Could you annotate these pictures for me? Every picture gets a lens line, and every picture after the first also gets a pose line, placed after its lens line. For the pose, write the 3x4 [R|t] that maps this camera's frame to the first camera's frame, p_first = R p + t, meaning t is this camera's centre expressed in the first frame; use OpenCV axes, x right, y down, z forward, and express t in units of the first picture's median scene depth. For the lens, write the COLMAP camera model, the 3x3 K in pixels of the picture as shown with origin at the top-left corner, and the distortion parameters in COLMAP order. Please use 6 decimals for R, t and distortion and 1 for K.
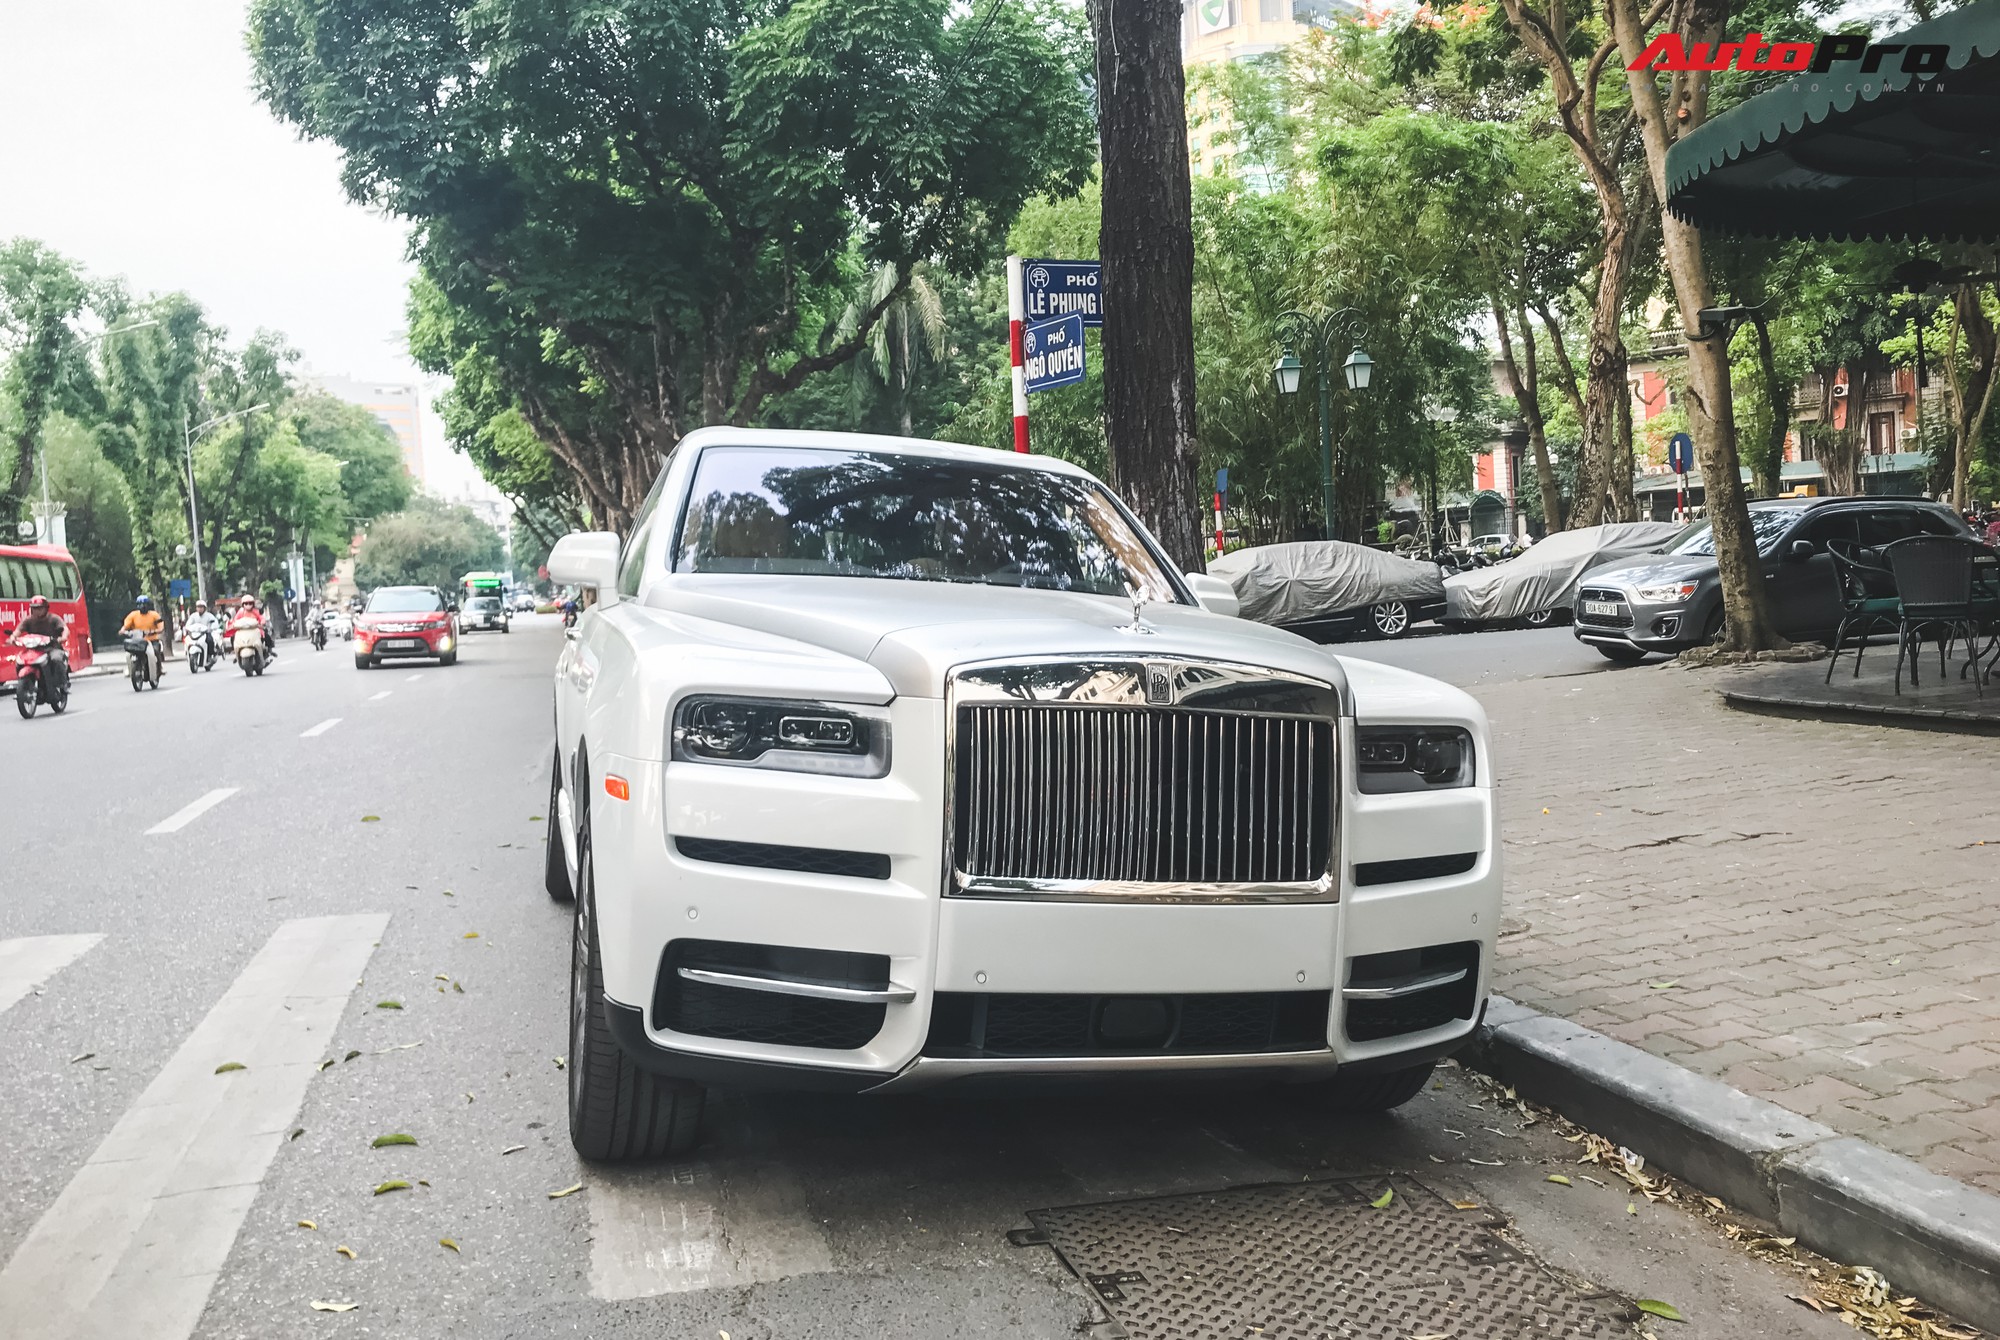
lens RADIAL K [[1680.4, 0, 1000.0], [0, 1680.4, 670.0], [0, 0, 1]] dist [0.017975, 0.004174]
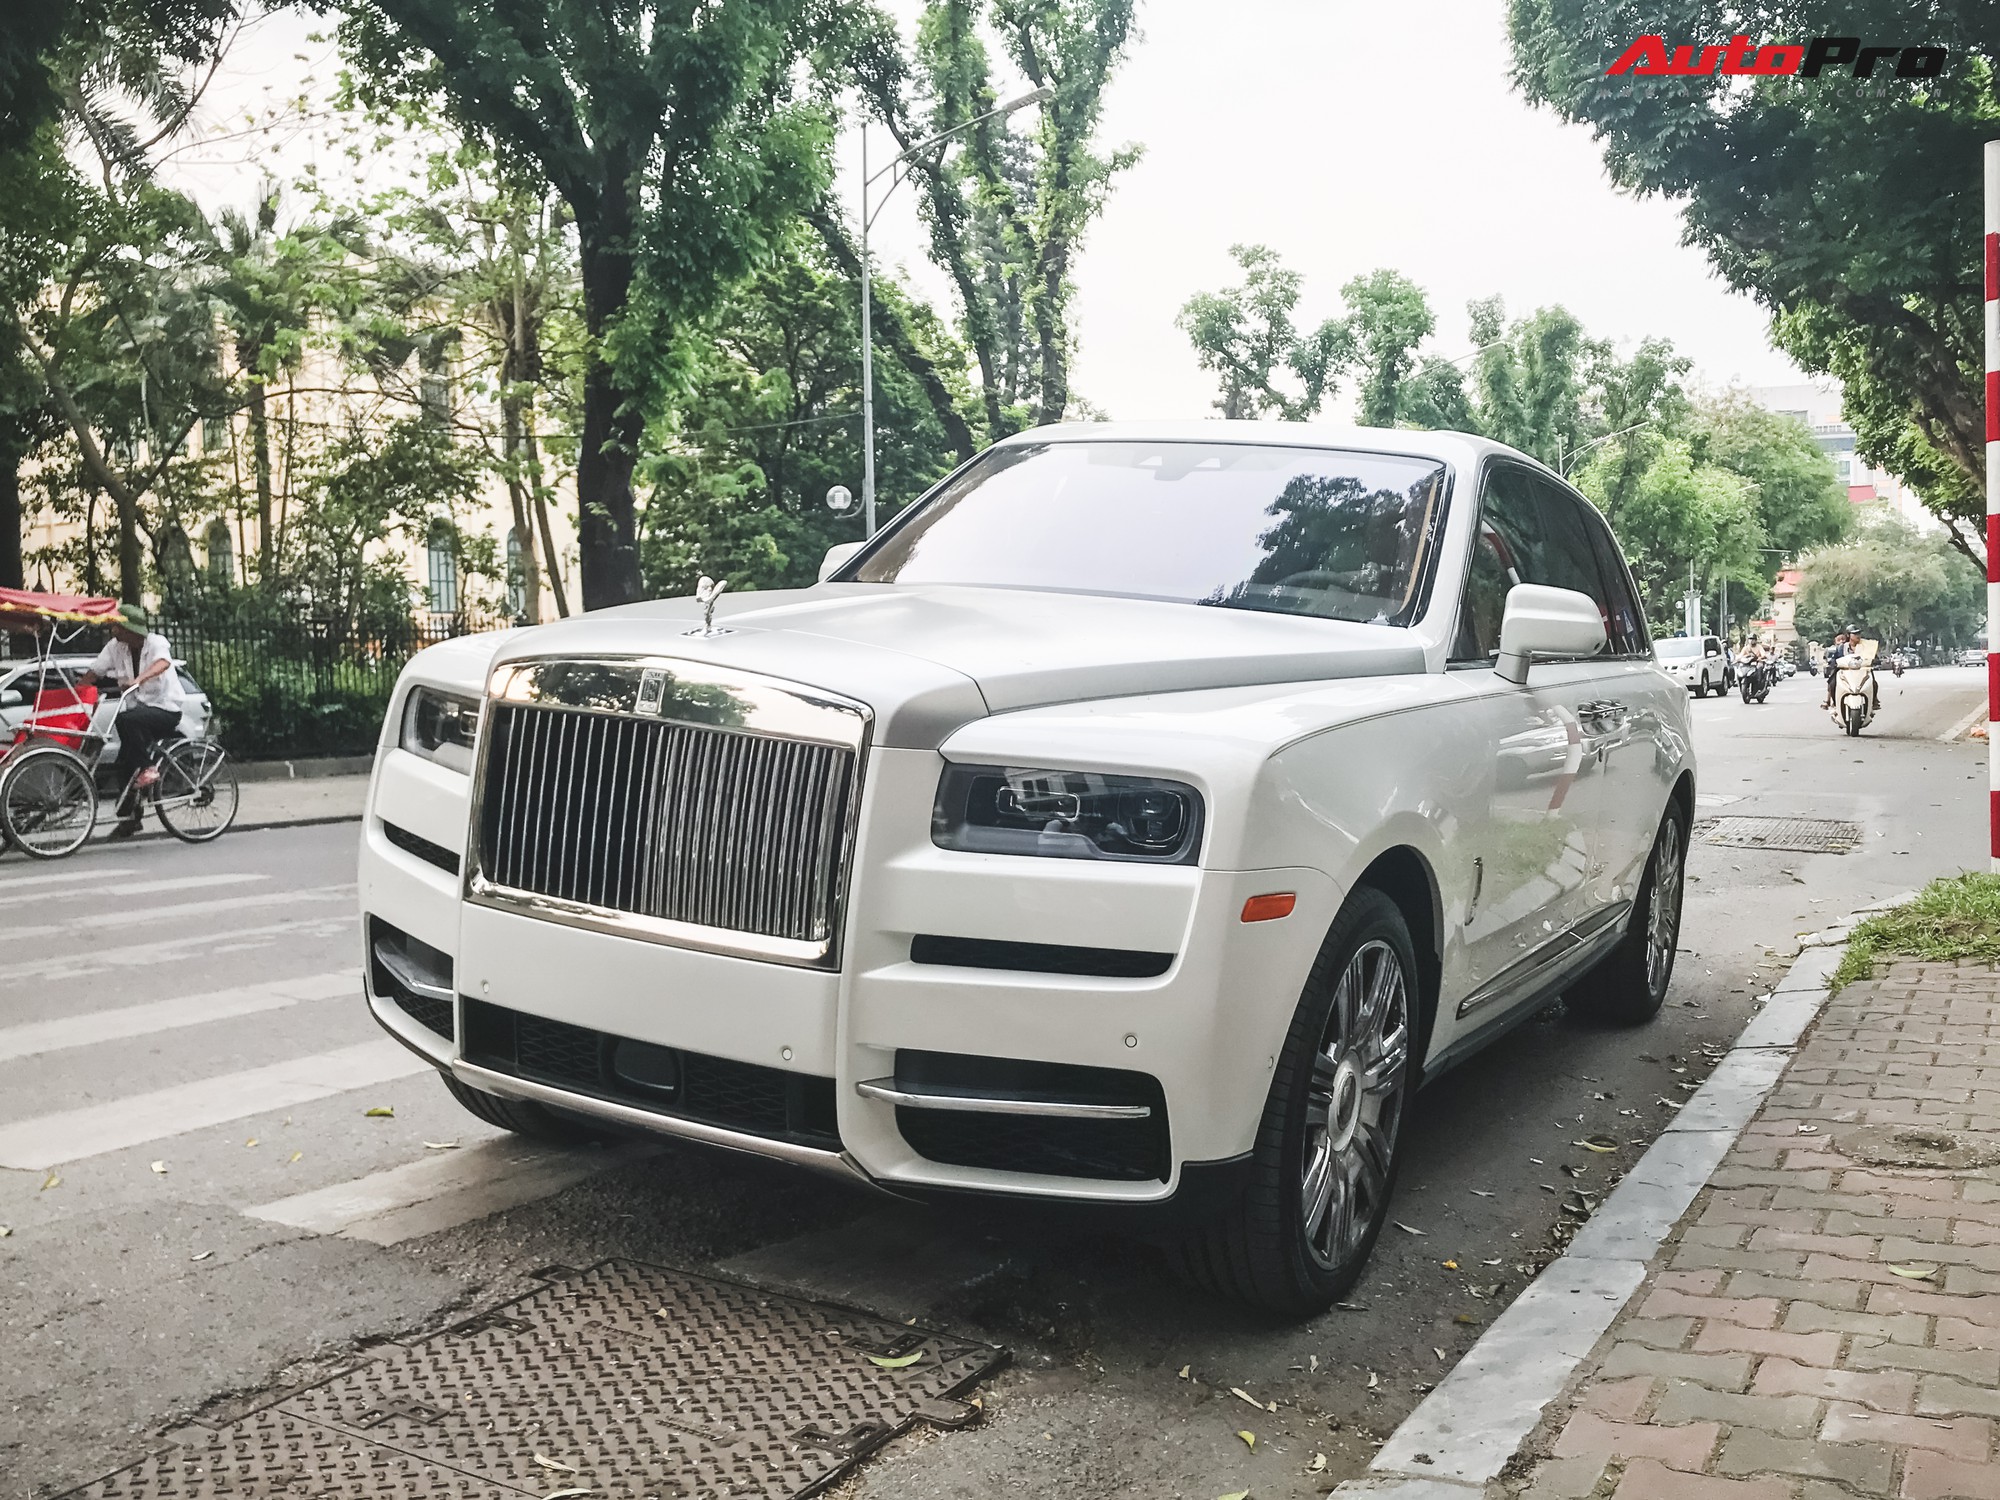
lens RADIAL K [[1940.2, 0, 1000.0], [0, 1940.2, 750.0], [0, 0, 1]] dist [0.097393, 0.005237]
pose [[0.719059, 0.062307, -0.692150, 0.119333], [-0.055159, 0.997947, 0.032531, -0.000780], [0.692756, 0.014787, 0.721020, 0.048206]]
